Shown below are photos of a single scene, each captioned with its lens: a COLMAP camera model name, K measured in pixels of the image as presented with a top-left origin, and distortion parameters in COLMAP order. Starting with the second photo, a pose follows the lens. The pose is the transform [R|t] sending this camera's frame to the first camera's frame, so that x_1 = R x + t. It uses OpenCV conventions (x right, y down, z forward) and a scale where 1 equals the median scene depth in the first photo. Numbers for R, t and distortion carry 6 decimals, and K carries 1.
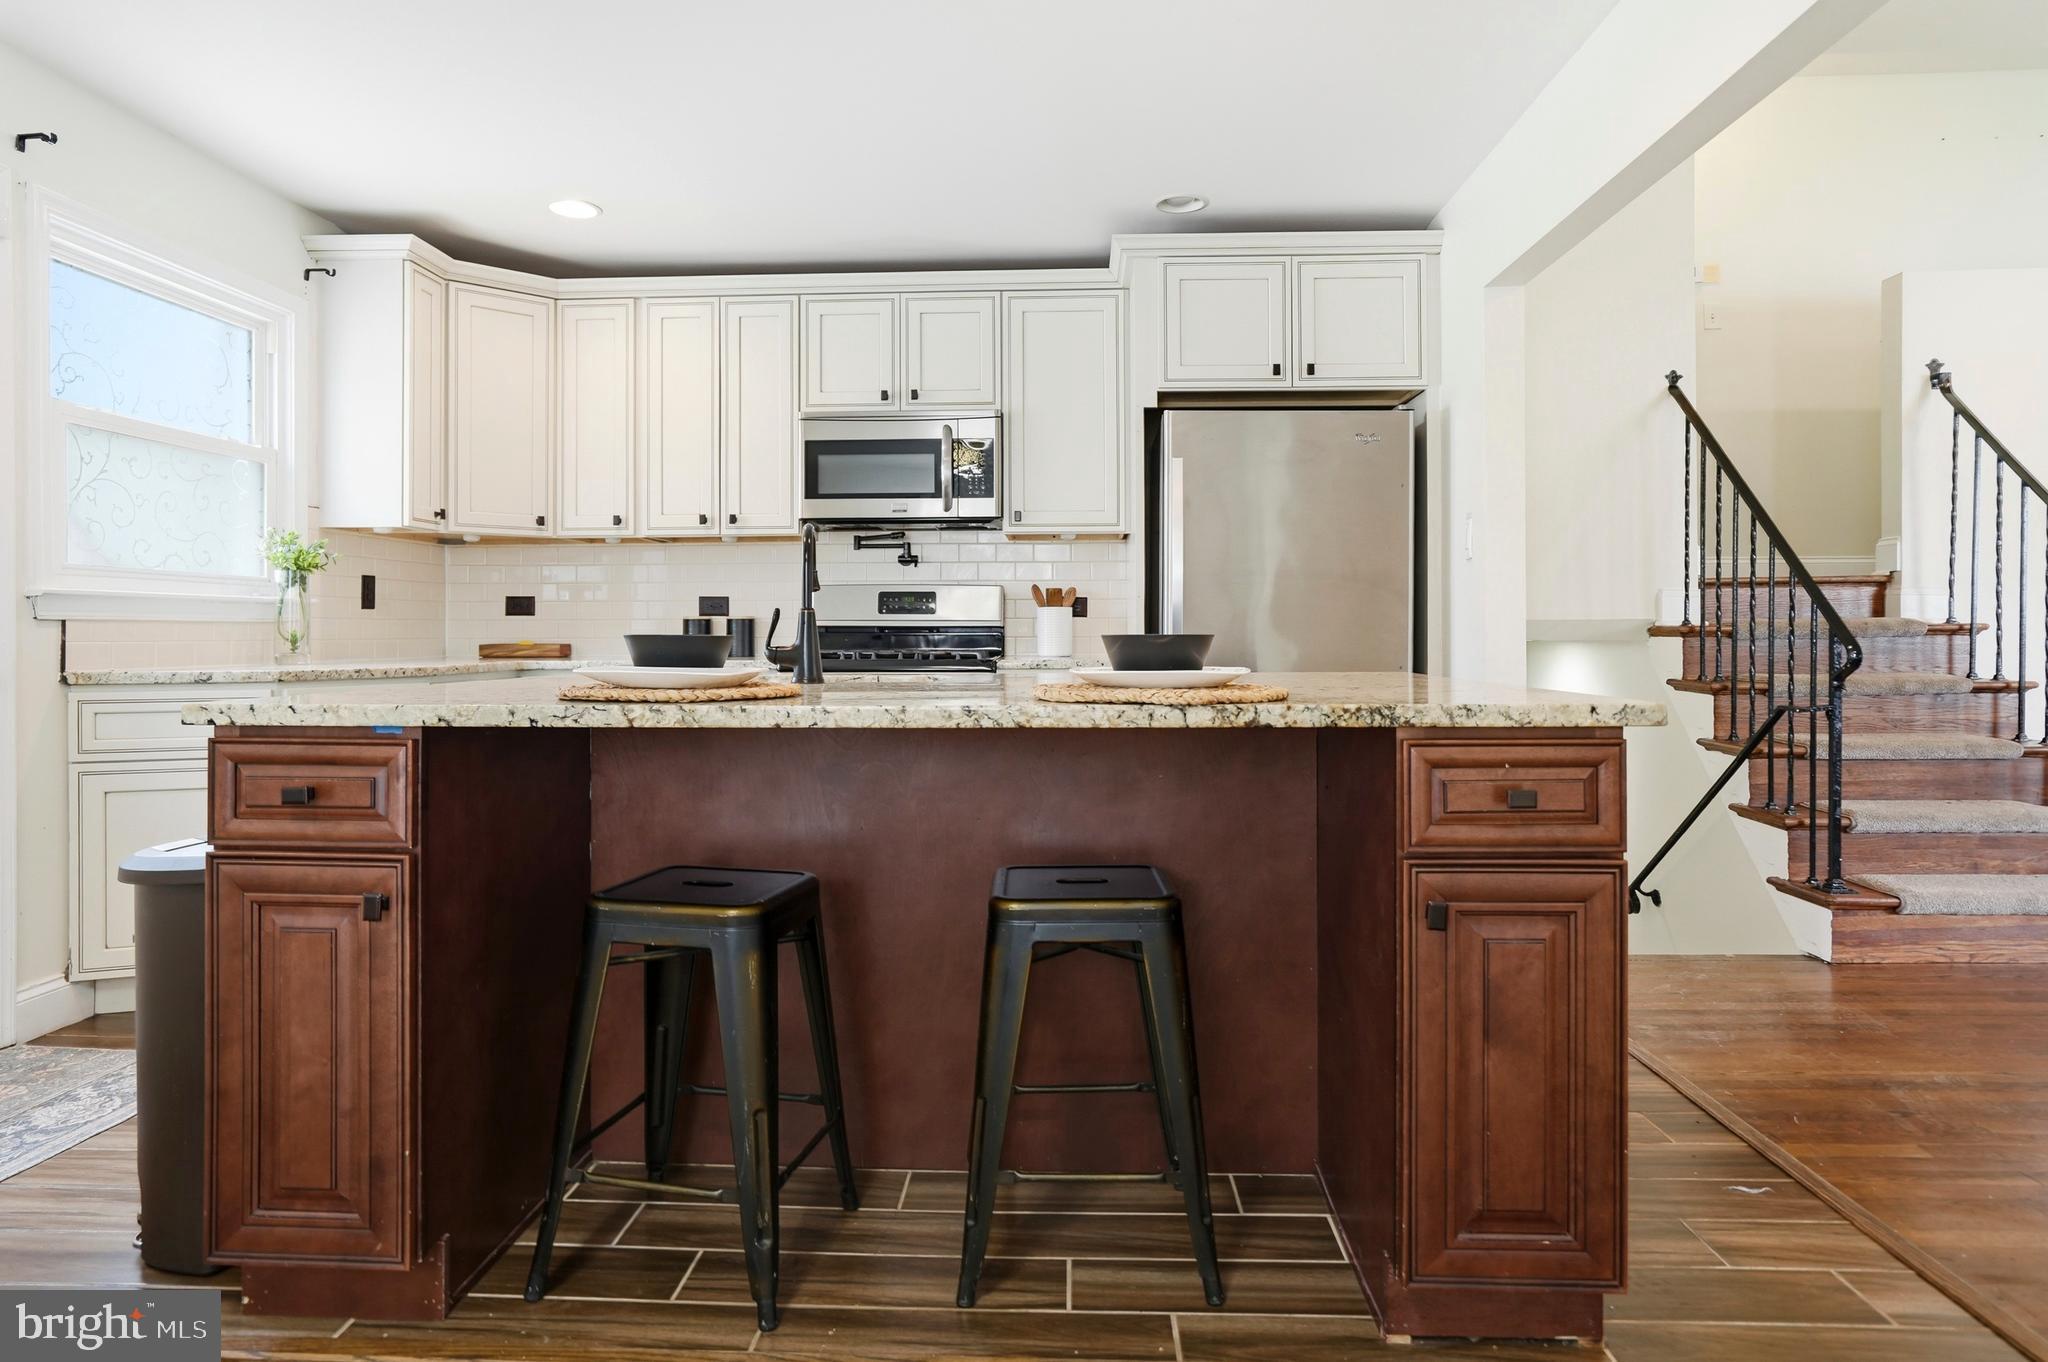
lens RADIAL K [[1151.5, 0, 1057.1], [0, 1151.5, 616.6], [0, 0, 1]] dist [-0.017203, 0.003164]
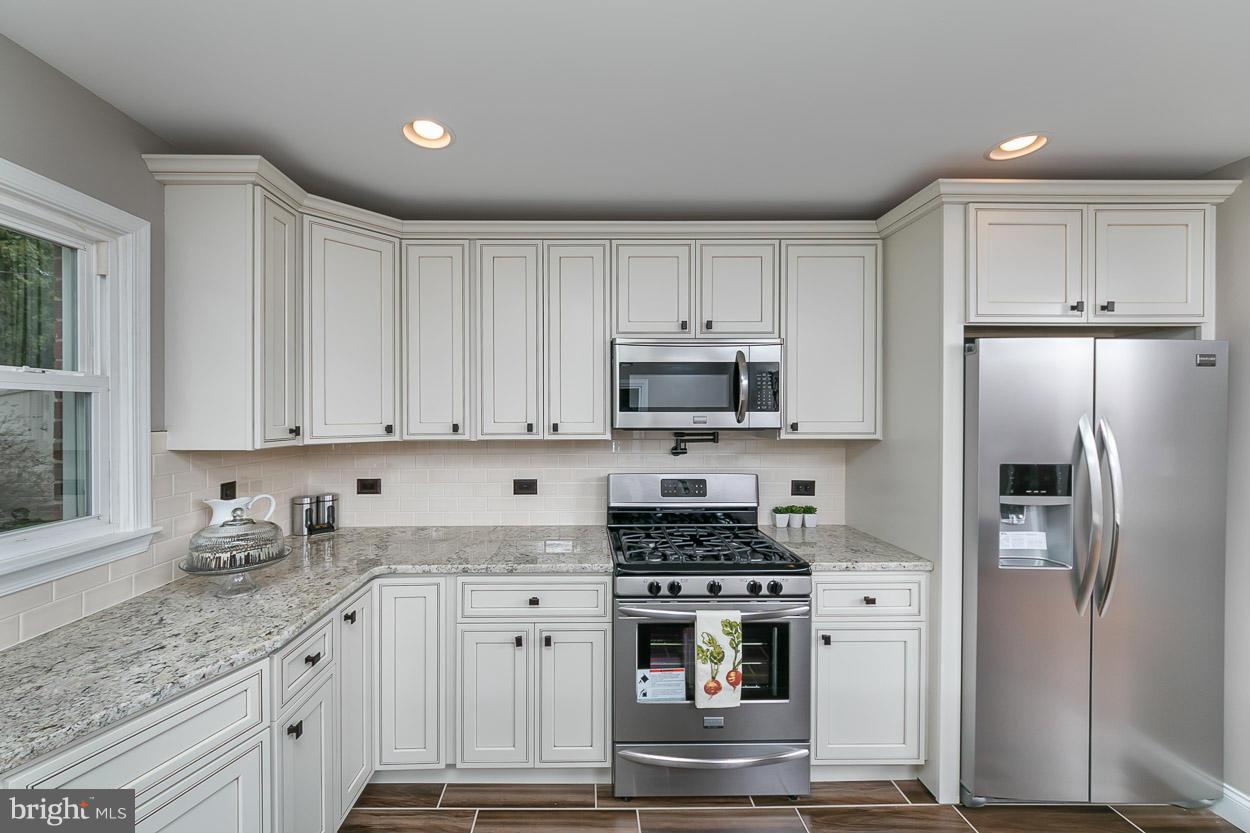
lens RADIAL K [[474.0, 0, 615.4], [0, 474.0, 417.3], [0, 0, 1]] dist [-0.000919, -0.000755]
pose [[0.999779, 0.003766, 0.020663, -0.231489], [-0.003837, 0.999987, 0.003390, -0.097865], [-0.020650, -0.003468, 0.999781, 0.514505]]
